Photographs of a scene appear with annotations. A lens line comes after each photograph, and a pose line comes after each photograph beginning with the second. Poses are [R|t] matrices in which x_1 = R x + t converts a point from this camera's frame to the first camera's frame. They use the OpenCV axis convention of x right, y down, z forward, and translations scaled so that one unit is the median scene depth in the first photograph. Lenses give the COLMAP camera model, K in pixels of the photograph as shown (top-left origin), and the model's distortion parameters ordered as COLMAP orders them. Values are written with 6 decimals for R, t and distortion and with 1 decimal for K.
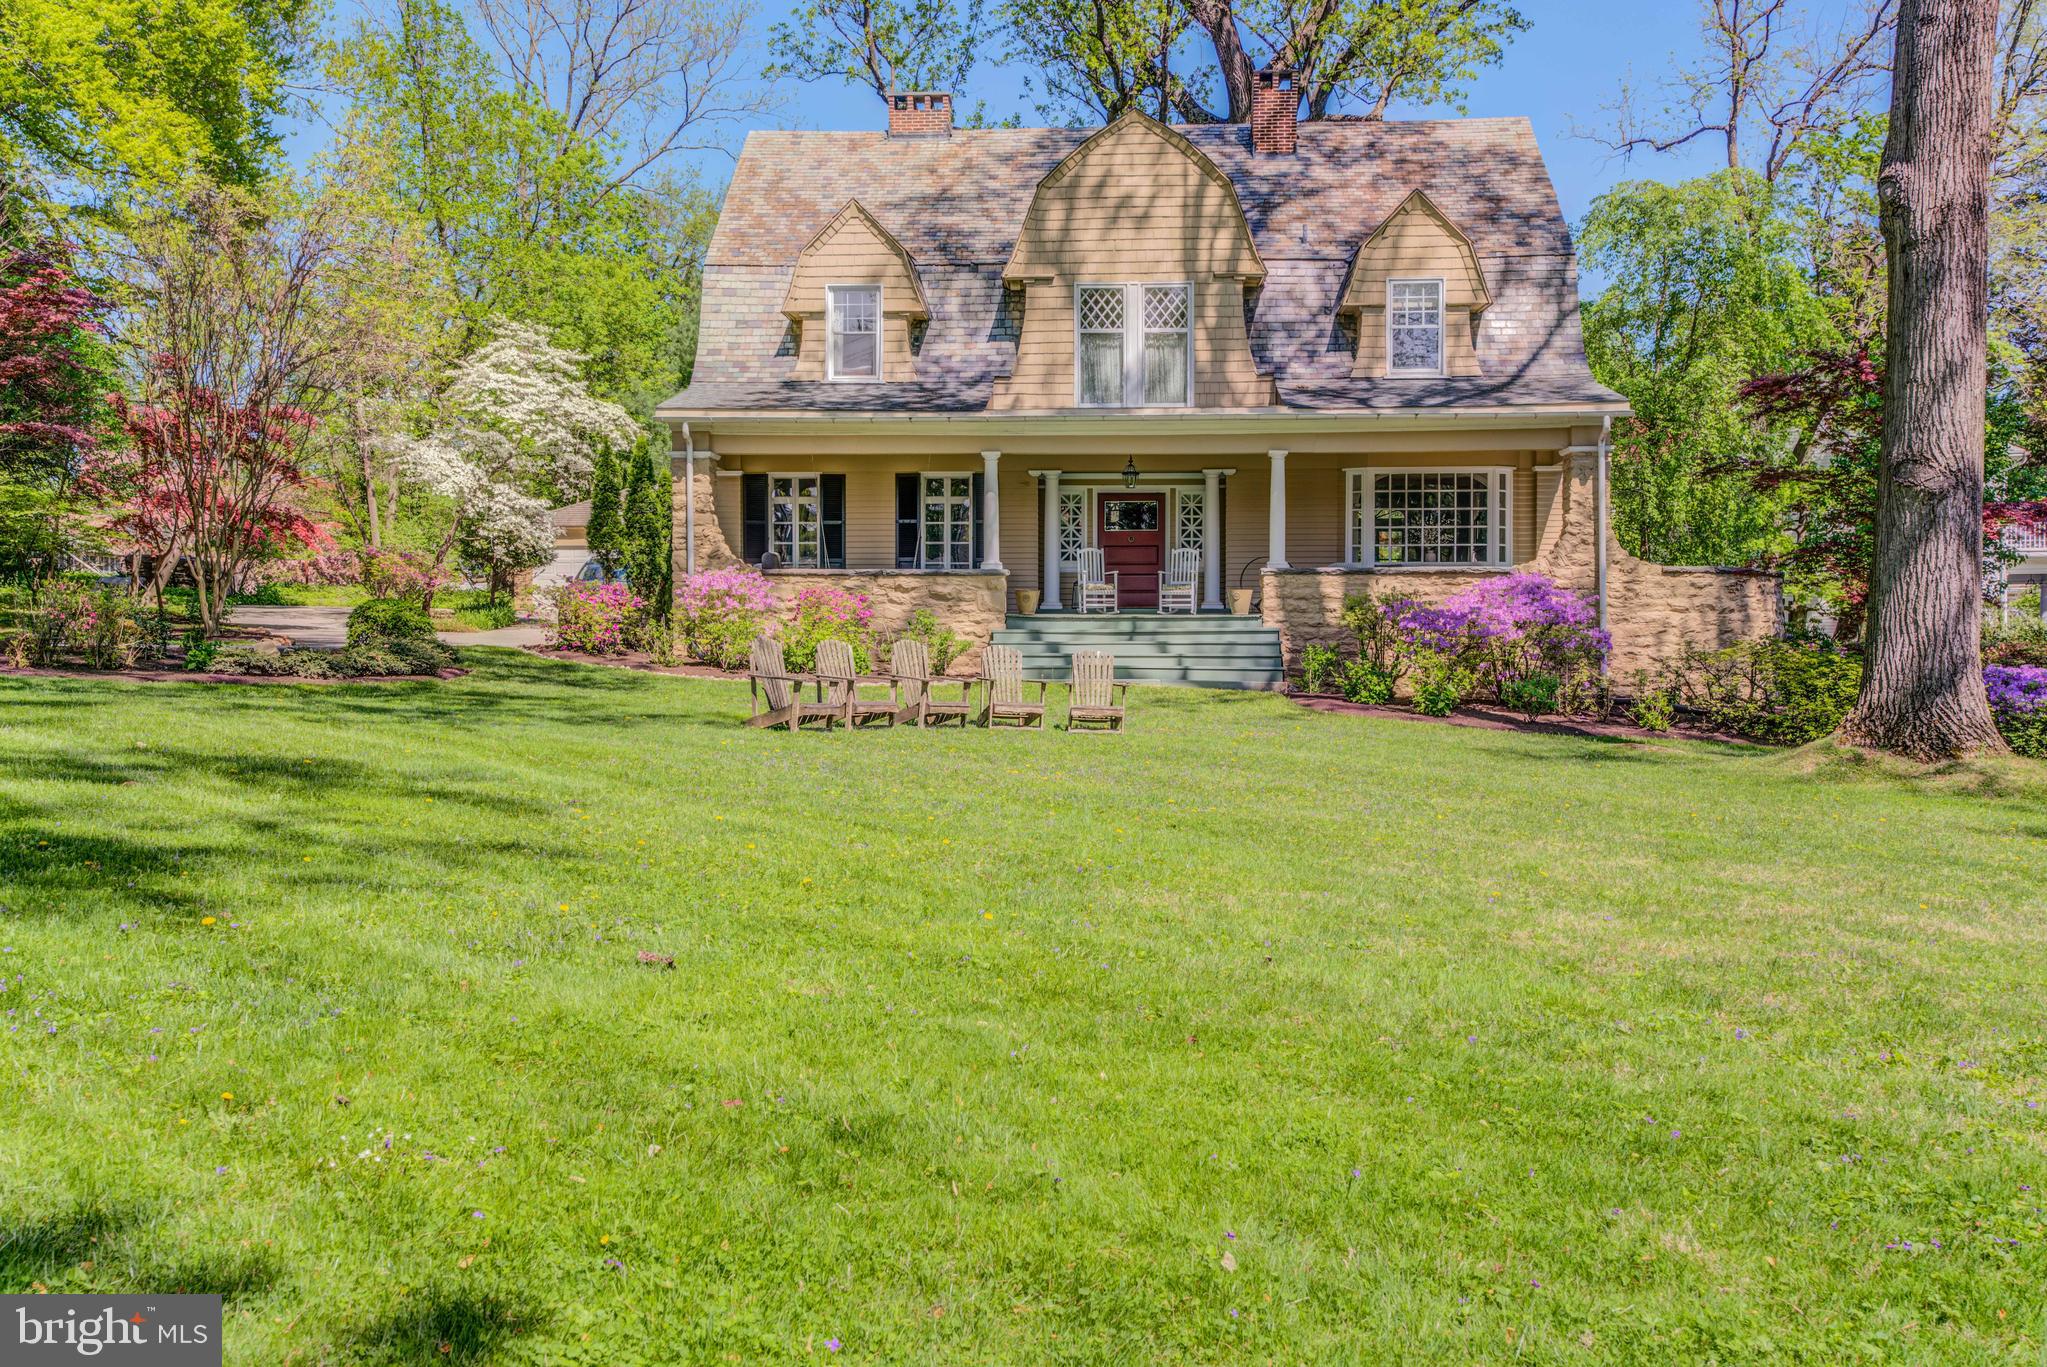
lens RADIAL K [[2044.2, 0, 1023.5], [0, 2044.2, 683.5], [0, 0, 1]] dist [0.077500, -0.001827]
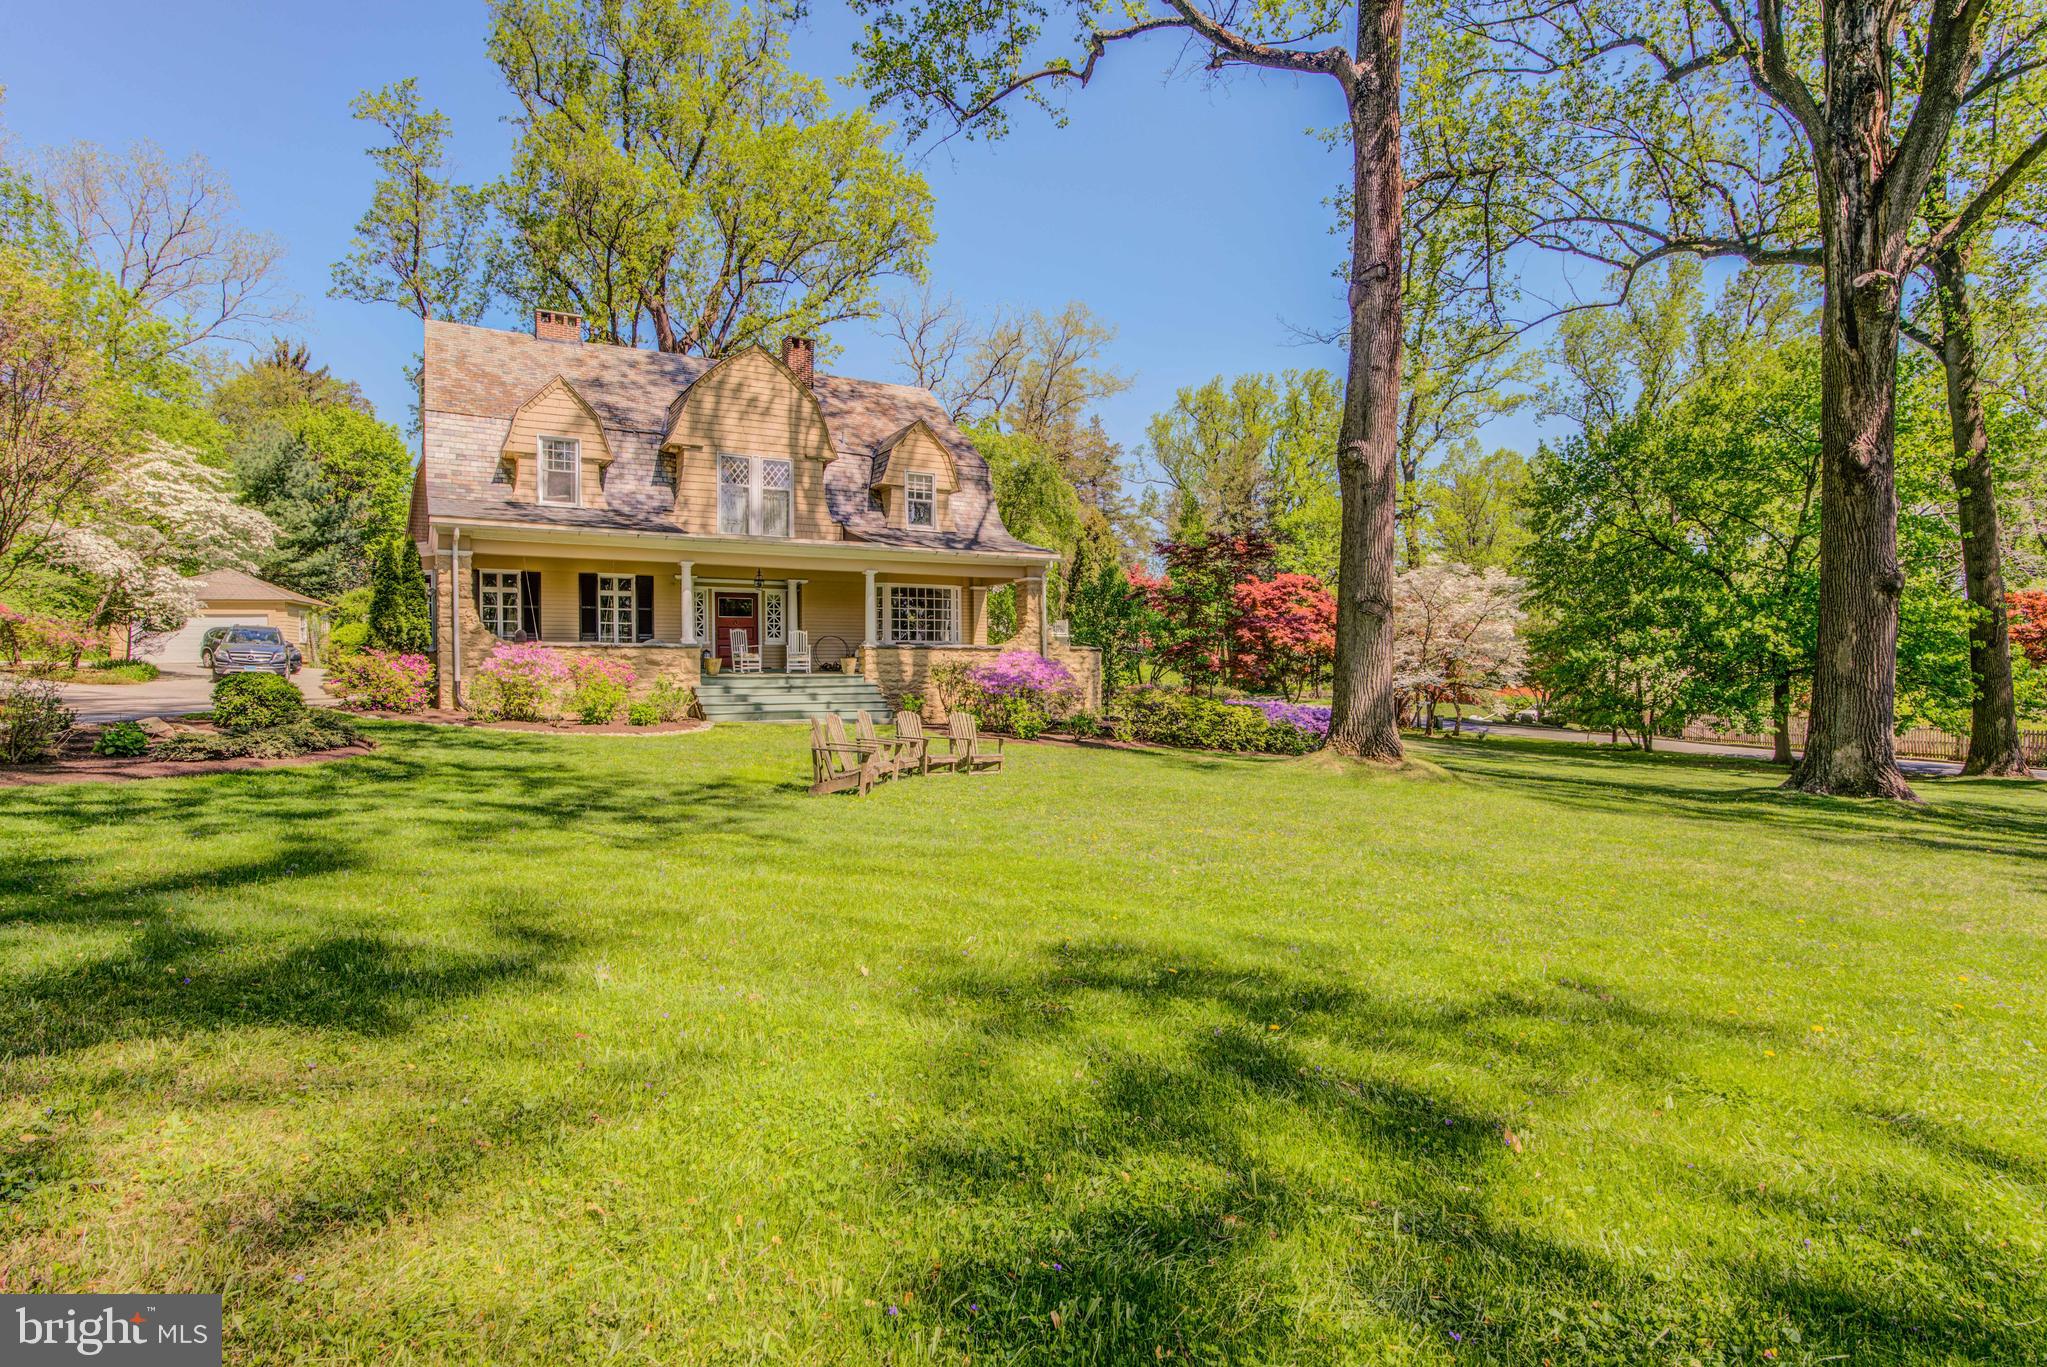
lens RADIAL K [[1026.3, 0, 1021.0], [0, 1026.3, 695.6], [0, 0, 1]] dist [-0.069408, 0.028949]
pose [[0.831782, -0.016983, 0.554842, -0.204558], [0.013285, 0.999855, 0.010687, -0.022464], [-0.554943, -0.001519, 0.831887, 0.258936]]
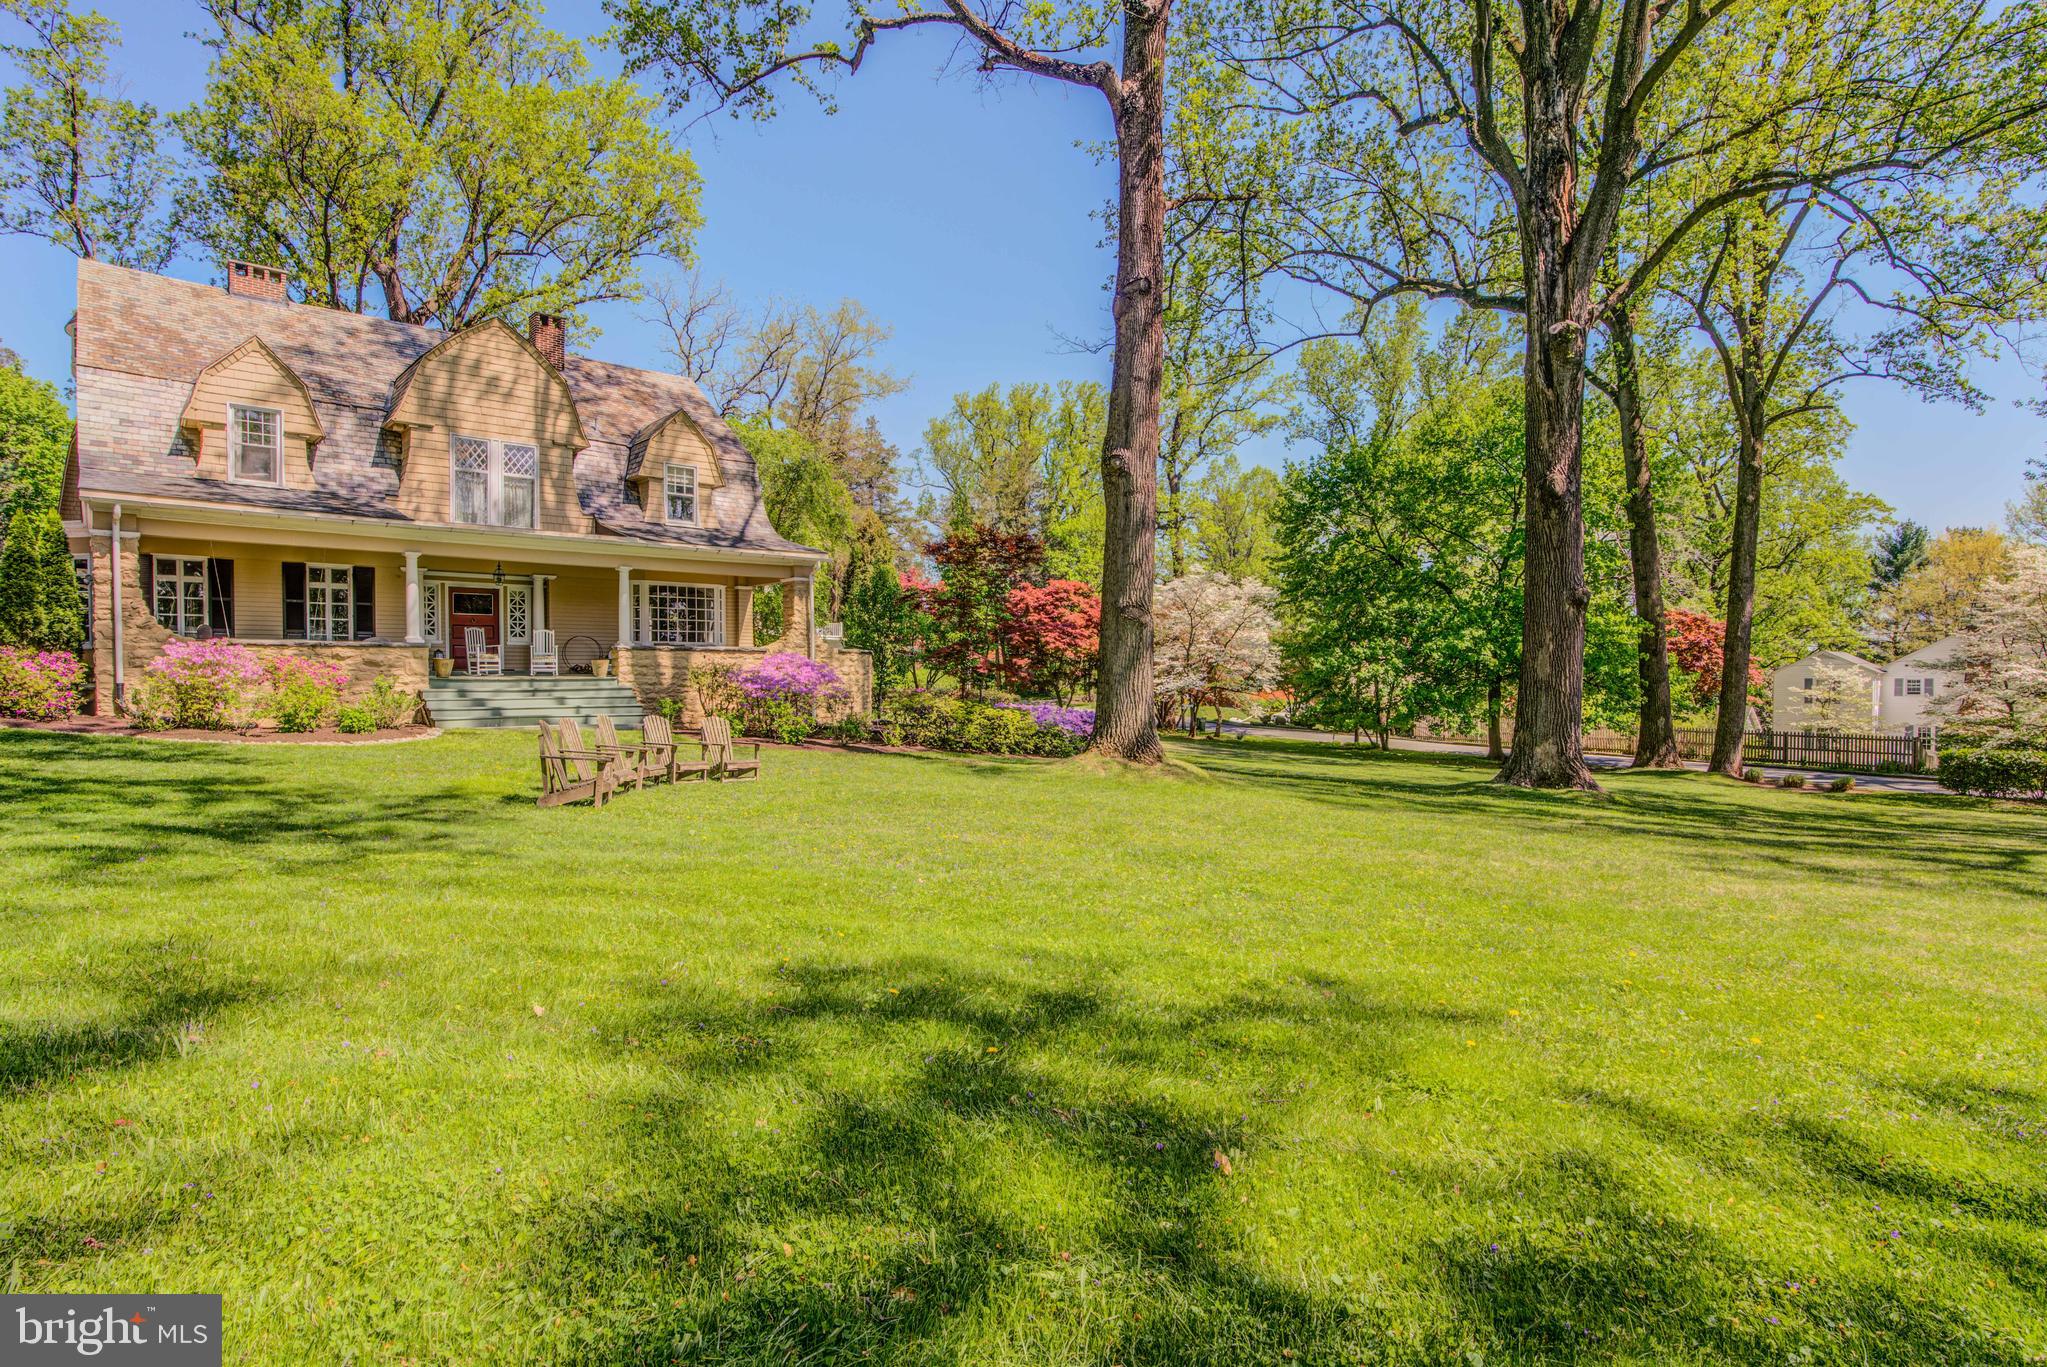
lens RADIAL K [[1028.5, 0, 1020.1], [0, 1028.5, 704.6], [0, 0, 1]] dist [-0.074259, 0.034651]
pose [[0.694548, -0.021735, 0.719118, -0.195665], [0.012281, 0.999756, 0.018355, -0.021930], [-0.719342, -0.003917, 0.694646, 0.260918]]
